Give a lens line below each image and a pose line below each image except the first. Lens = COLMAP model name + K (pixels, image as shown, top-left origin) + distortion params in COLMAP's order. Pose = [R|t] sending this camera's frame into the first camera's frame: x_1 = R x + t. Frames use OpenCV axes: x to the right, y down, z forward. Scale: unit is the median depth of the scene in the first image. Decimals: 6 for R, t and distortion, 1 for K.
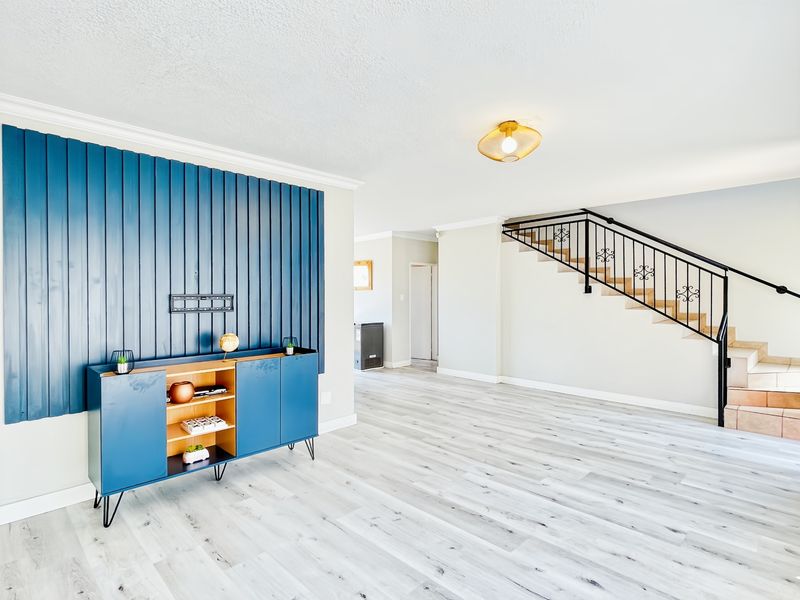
lens RADIAL K [[419.7, 0, 381.6], [0, 419.7, 300.8], [0, 0, 1]] dist [0.002085, -0.000050]
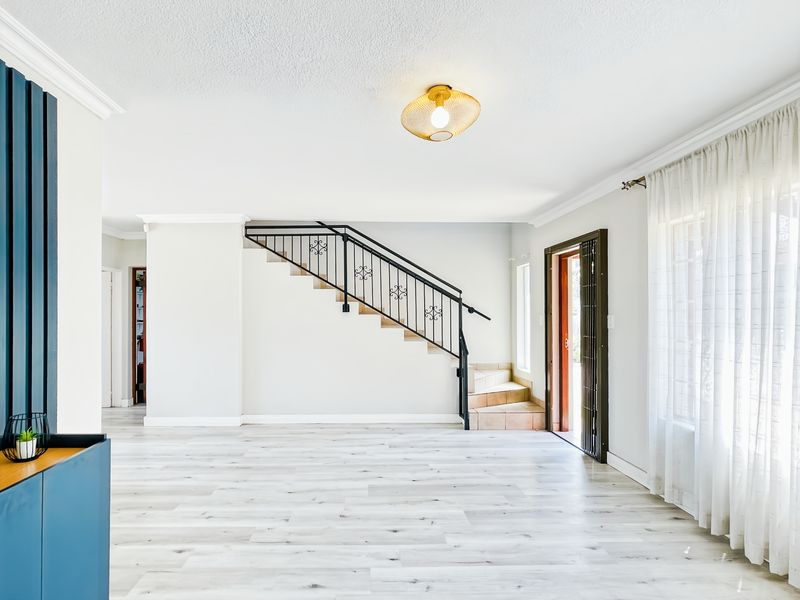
lens RADIAL K [[445.9, 0, 371.9], [0, 445.9, 310.2], [0, 0, 1]] dist [0.000860, -0.001143]
pose [[0.682032, 0.006349, 0.731295, -0.245898], [0.007823, 0.999842, -0.015977, -0.007682], [-0.731281, 0.016618, 0.681874, 0.348247]]
